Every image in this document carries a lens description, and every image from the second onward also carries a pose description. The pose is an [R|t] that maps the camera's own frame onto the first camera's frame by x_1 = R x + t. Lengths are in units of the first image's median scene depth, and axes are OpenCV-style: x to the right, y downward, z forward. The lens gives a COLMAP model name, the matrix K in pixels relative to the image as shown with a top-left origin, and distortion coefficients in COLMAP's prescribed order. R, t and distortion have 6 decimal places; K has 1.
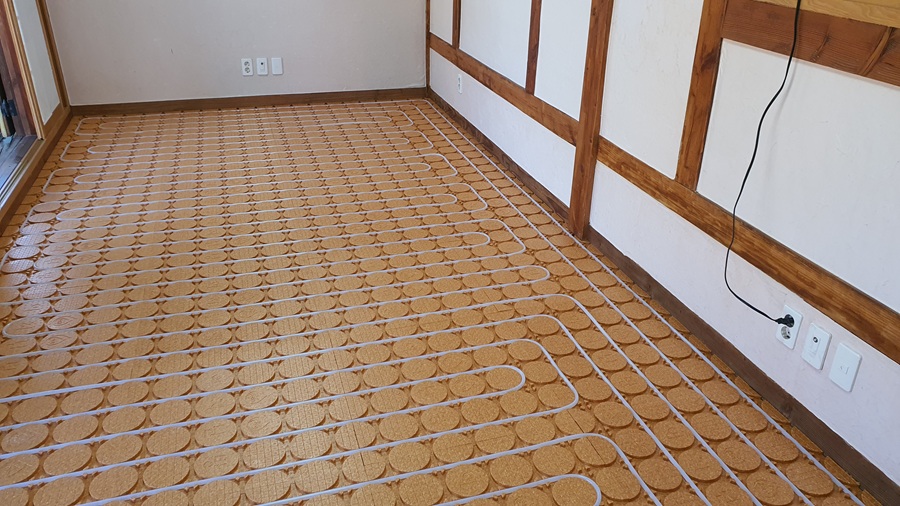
lens RADIAL K [[698.6, 0, 450.0], [0, 698.6, 253.0], [0, 0, 1]] dist [0.005733, 0.014479]
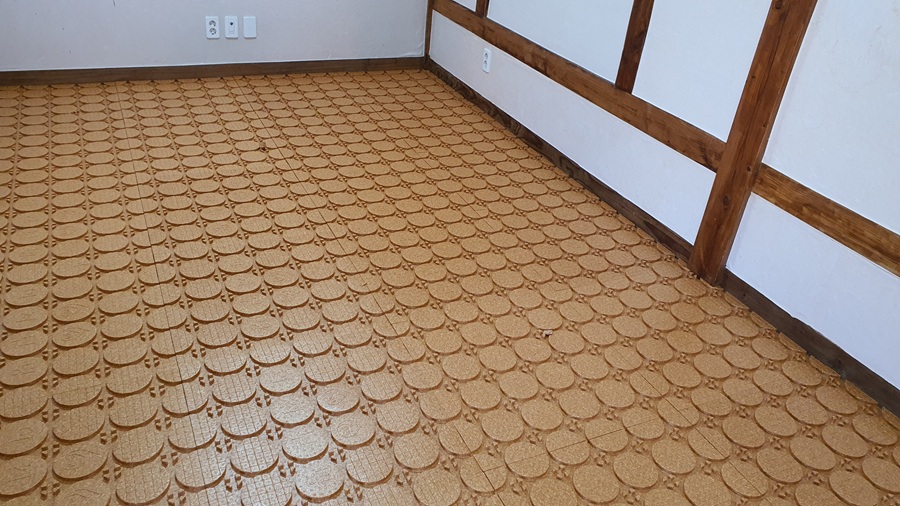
lens RADIAL K [[698.6, 0, 450.0], [0, 698.6, 253.0], [0, 0, 1]] dist [0.005733, 0.014479]
pose [[0.987018, -0.010683, 0.160257, -0.255577], [-0.002619, 0.996582, 0.082562, -0.129817], [-0.160591, -0.081910, 0.983616, 0.271063]]
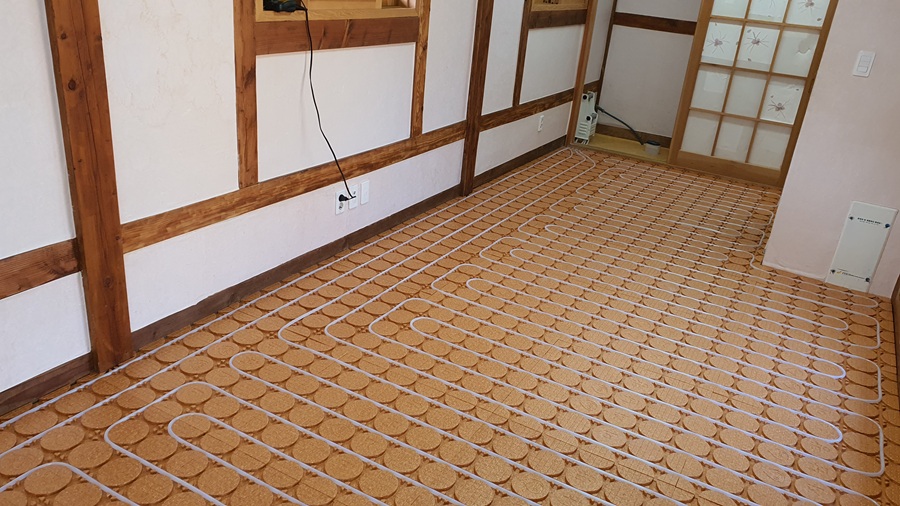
lens RADIAL K [[698.6, 0, 450.0], [0, 698.6, 253.0], [0, 0, 1]] dist [0.005733, 0.014479]
pose [[-0.668414, -0.363153, 0.649109, -0.554713], [0.241146, 0.719759, 0.650996, -0.563230], [-0.703613, 0.591665, -0.393524, 1.050738]]
